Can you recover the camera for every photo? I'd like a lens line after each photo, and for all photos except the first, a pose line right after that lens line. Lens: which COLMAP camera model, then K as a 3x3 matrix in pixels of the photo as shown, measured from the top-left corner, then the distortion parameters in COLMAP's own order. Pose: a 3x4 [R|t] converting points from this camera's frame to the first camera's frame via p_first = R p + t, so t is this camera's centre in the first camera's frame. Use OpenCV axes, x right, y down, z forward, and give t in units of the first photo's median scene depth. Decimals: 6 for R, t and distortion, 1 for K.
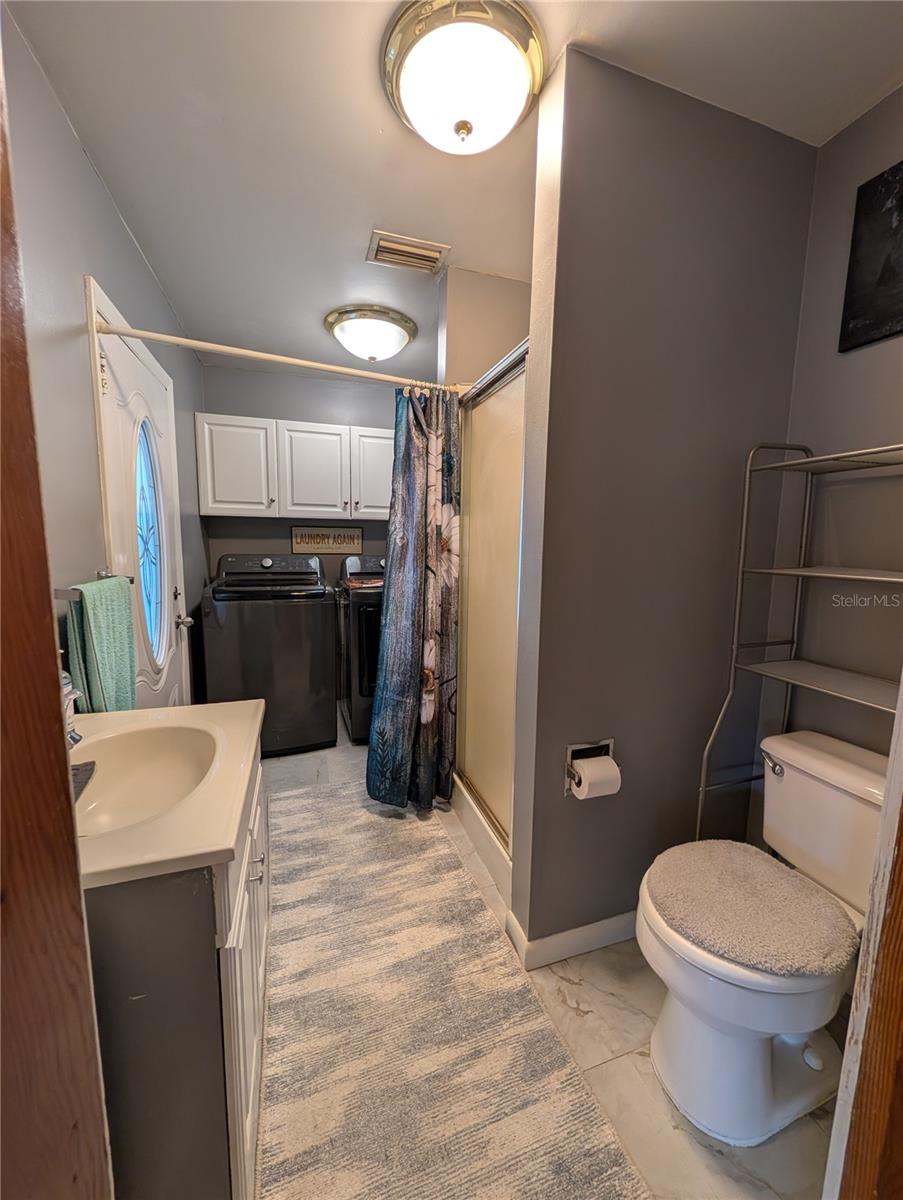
lens RADIAL K [[459.5, 0, 450.4], [0, 459.5, 599.3], [0, 0, 1]] dist [-0.000462, -0.000018]
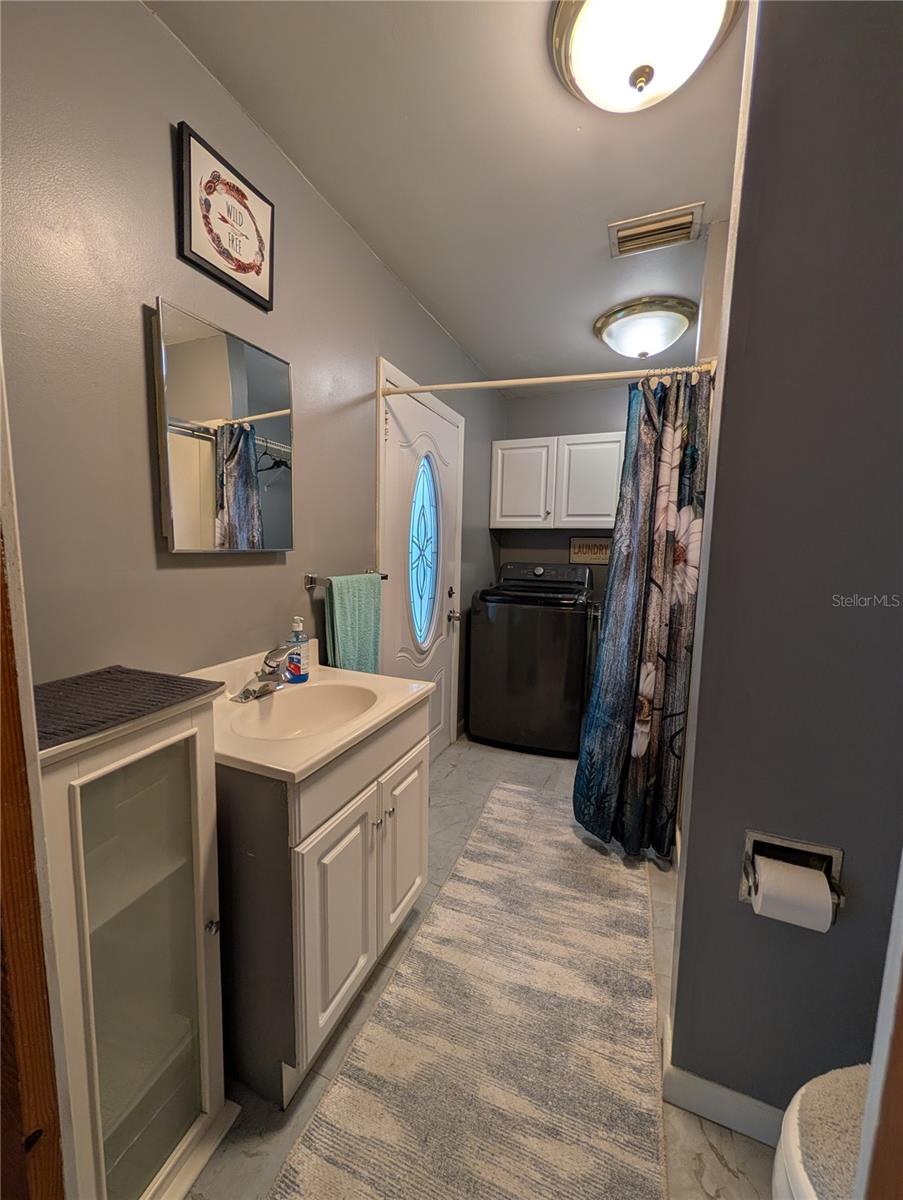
lens RADIAL K [[459.5, 0, 450.4], [0, 459.5, 599.3], [0, 0, 1]] dist [-0.000462, -0.000018]
pose [[0.752463, 0.073945, -0.654470, 0.235009], [-0.092496, 0.995694, 0.006152, -0.002094], [0.652107, 0.055906, 0.756063, 0.091467]]
